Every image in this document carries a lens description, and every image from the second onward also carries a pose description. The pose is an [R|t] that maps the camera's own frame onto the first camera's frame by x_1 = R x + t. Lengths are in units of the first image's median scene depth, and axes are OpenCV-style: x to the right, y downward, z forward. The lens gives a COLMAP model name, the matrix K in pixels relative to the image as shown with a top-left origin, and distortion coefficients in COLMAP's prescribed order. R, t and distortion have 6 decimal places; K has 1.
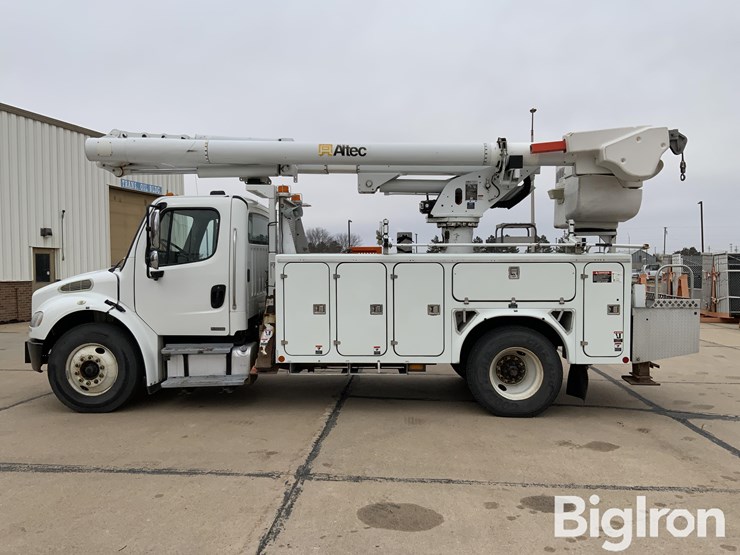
lens RADIAL K [[606.0, 0, 366.2], [0, 606.0, 273.8], [0, 0, 1]] dist [0.112643, -0.219333]
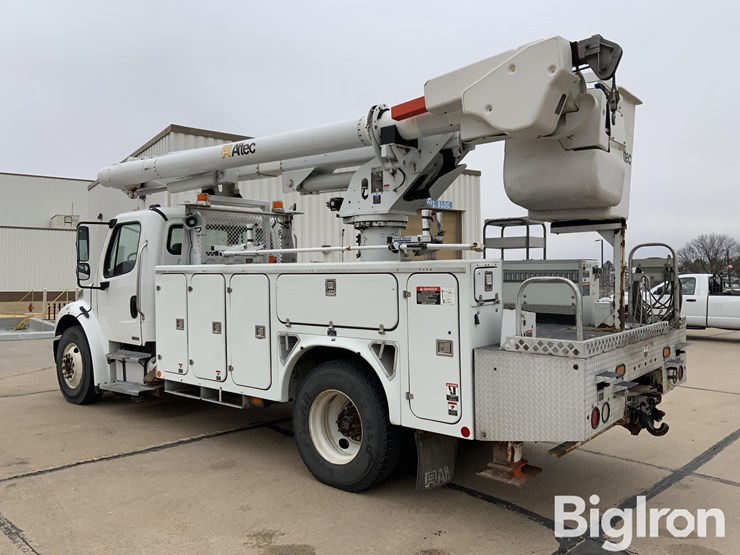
lens RADIAL K [[606.0, 0, 366.2], [0, 606.0, 273.8], [0, 0, 1]] dist [0.112643, -0.219333]
pose [[0.768661, -0.000974, -0.639656, 0.725418], [-0.014122, 0.999729, -0.018493, -0.005086], [0.639501, 0.023248, 0.768439, 0.455637]]
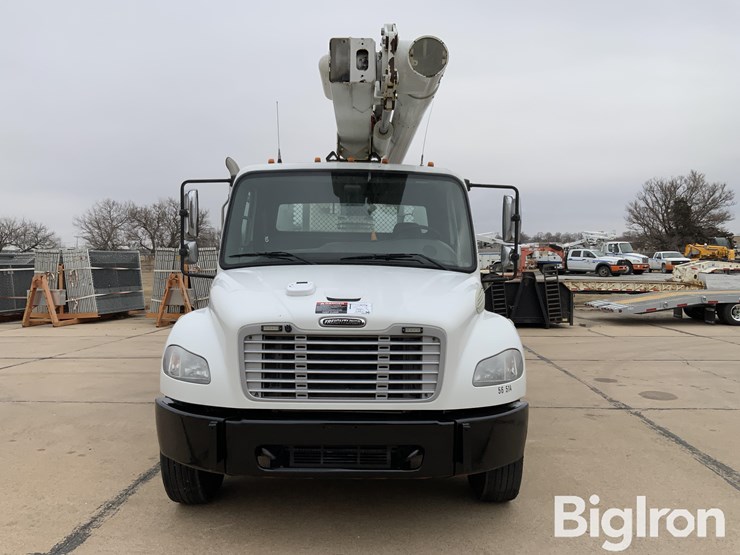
lens RADIAL K [[606.0, 0, 366.2], [0, 606.0, 273.8], [0, 0, 1]] dist [0.112643, -0.219333]
pose [[-0.012676, -0.017933, 0.999759, -1.087287], [0.019208, 0.999650, 0.018175, -0.017860], [-0.999735, 0.019434, -0.012327, 1.150676]]
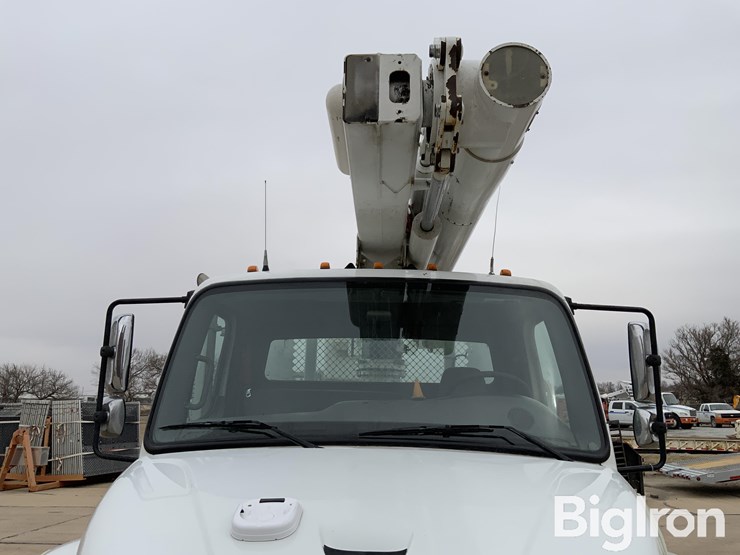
lens RADIAL K [[604.7, 0, 367.3], [0, 604.7, 271.4], [0, 0, 1]] dist [0.102230, -0.182274]
pose [[0.020981, 0.224735, 0.974194, -0.794972], [0.014986, 0.974228, -0.225066, -0.035182], [-0.999668, 0.019322, 0.017072, 1.157793]]
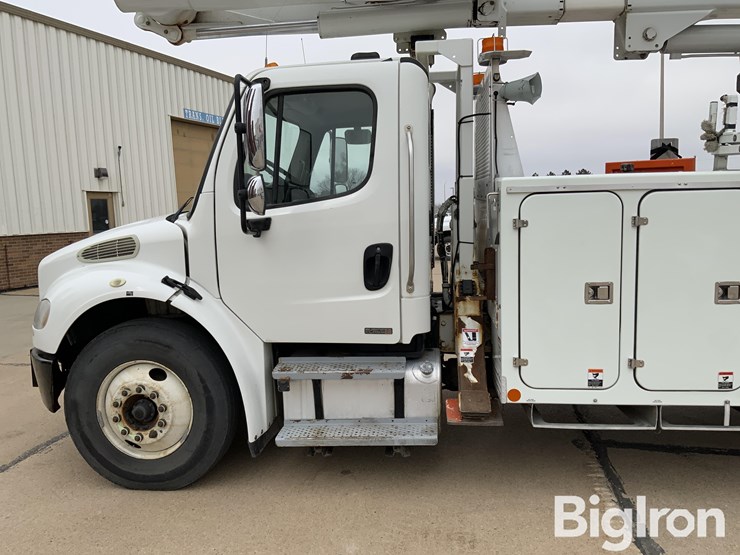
lens RADIAL K [[606.0, 0, 366.2], [0, 606.0, 273.8], [0, 0, 1]] dist [0.112643, -0.219333]
pose [[0.994719, -0.012868, -0.101829, -0.203317], [0.022560, 0.995259, 0.094606, -0.004640], [0.100129, -0.096403, 0.990293, 0.510704]]
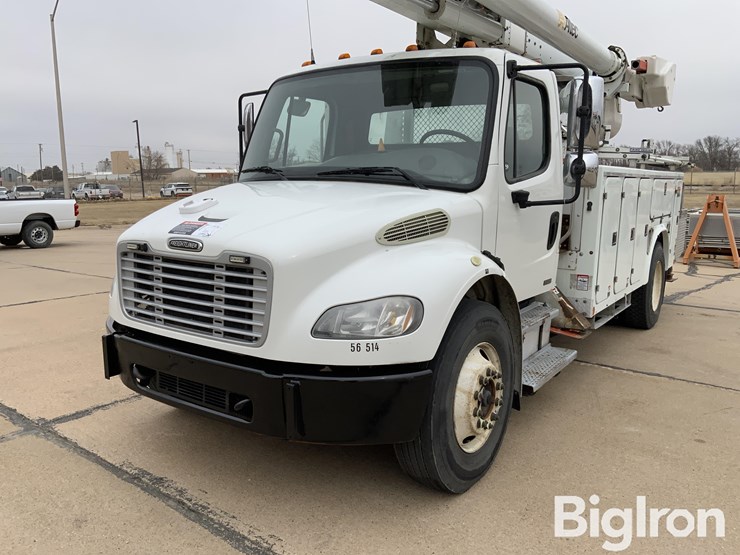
lens RADIAL K [[606.0, 0, 366.2], [0, 606.0, 273.8], [0, 0, 1]] dist [0.112643, -0.219333]
pose [[0.567418, -0.119473, 0.814716, -0.876567], [0.011636, 0.990483, 0.137144, -0.007529], [-0.823348, -0.068338, 0.563408, 0.805061]]
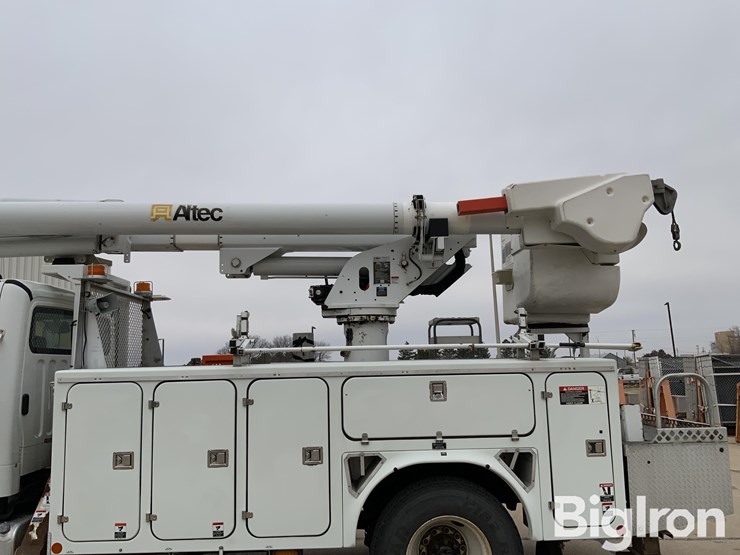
lens RADIAL K [[606.0, 0, 366.2], [0, 606.0, 273.8], [0, 0, 1]] dist [0.112643, -0.219333]
pose [[0.998860, -0.013493, 0.045799, 0.137023], [0.021281, 0.984501, -0.174081, -0.012826], [-0.042740, 0.174857, 0.983666, 0.348956]]
